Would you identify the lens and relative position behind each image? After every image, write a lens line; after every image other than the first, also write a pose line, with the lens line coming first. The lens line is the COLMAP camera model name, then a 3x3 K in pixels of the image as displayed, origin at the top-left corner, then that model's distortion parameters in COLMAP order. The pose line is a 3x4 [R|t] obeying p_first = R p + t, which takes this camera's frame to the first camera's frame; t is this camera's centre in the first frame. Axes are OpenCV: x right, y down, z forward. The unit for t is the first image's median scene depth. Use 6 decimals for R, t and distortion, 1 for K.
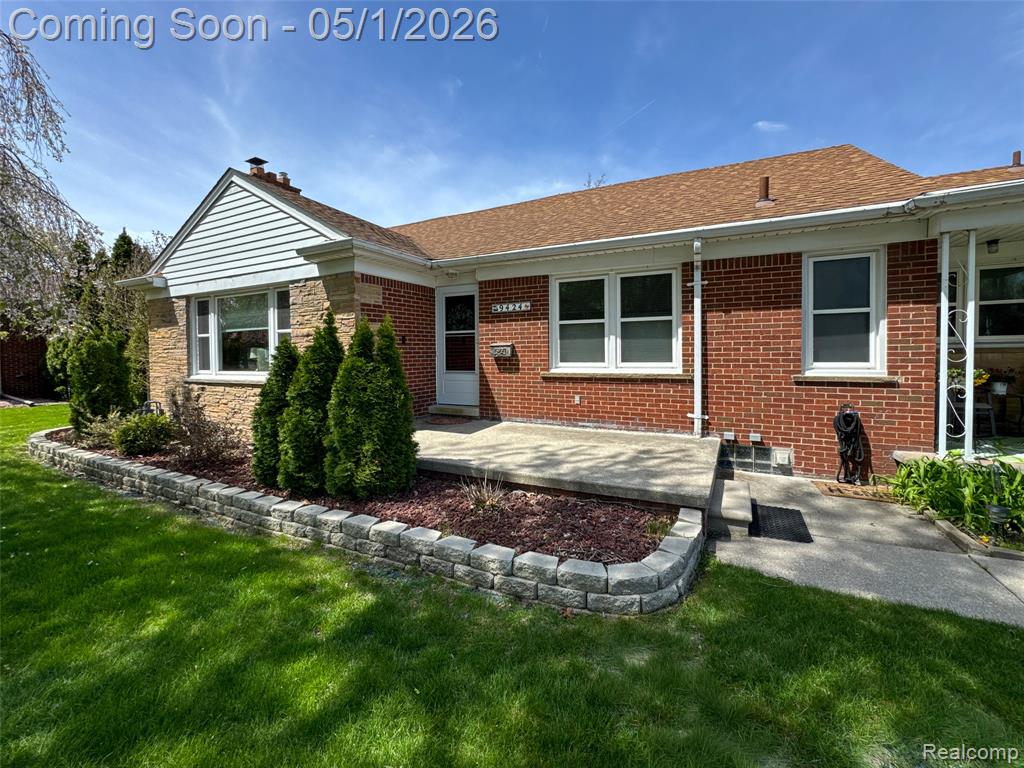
lens RADIAL K [[420.5, 0, 515.8], [0, 420.5, 359.4], [0, 0, 1]] dist [-0.018006, -0.000089]
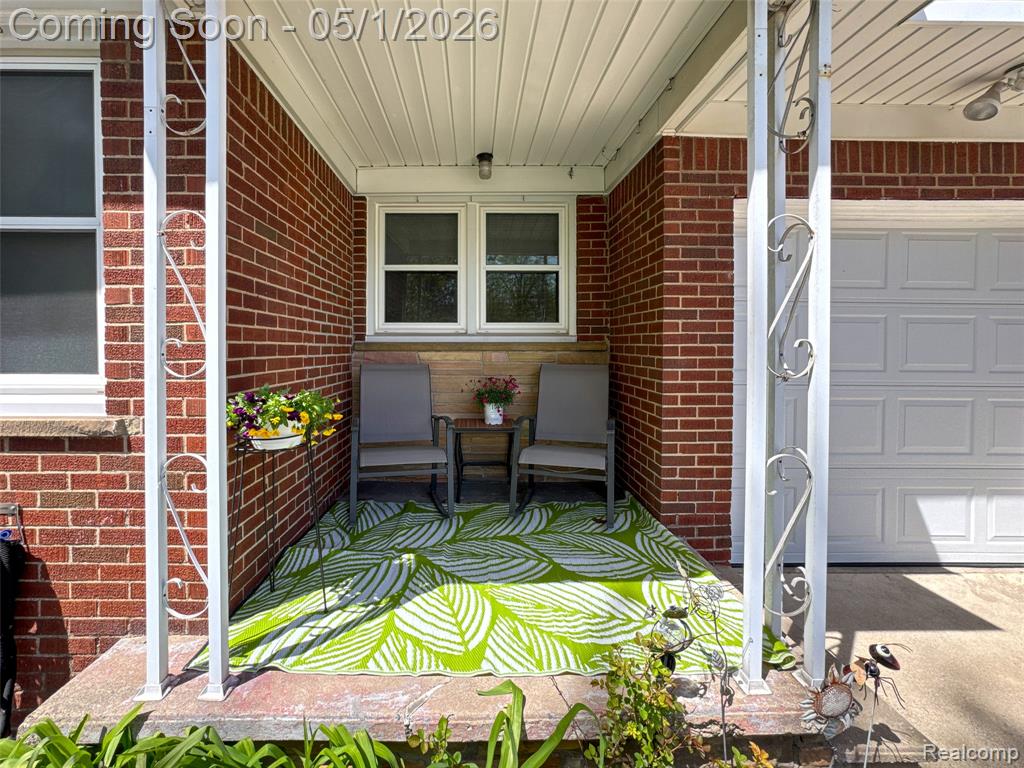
lens RADIAL K [[429.8, 0, 478.9], [0, 429.8, 350.2], [0, 0, 1]] dist [-0.000455, 0.000067]
pose [[0.890949, 0.007868, 0.454034, 0.728206], [-0.002493, 0.999920, -0.012437, -0.007450], [-0.454096, 0.009949, 0.890897, 0.395665]]
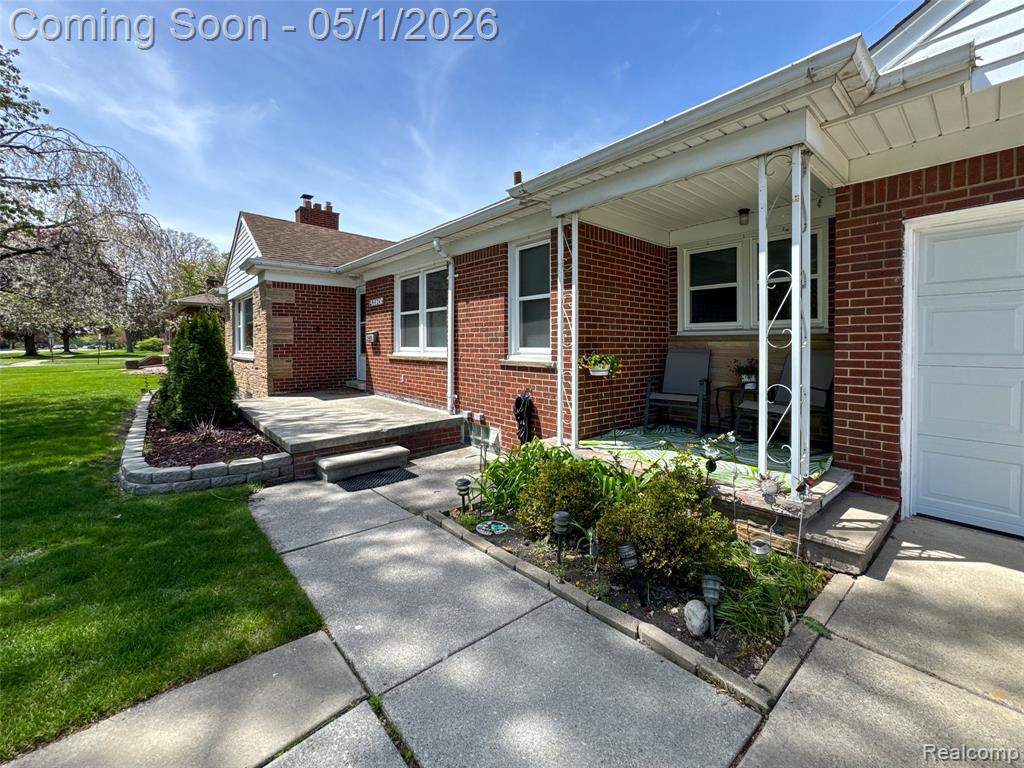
lens RADIAL K [[420.5, 0, 515.8], [0, 420.5, 359.4], [0, 0, 1]] dist [-0.018006, -0.000089]
pose [[0.922224, 0.023119, -0.385964, 0.872586], [-0.015244, 0.999609, 0.023451, 0.008842], [0.386355, -0.015743, 0.922216, 0.023422]]
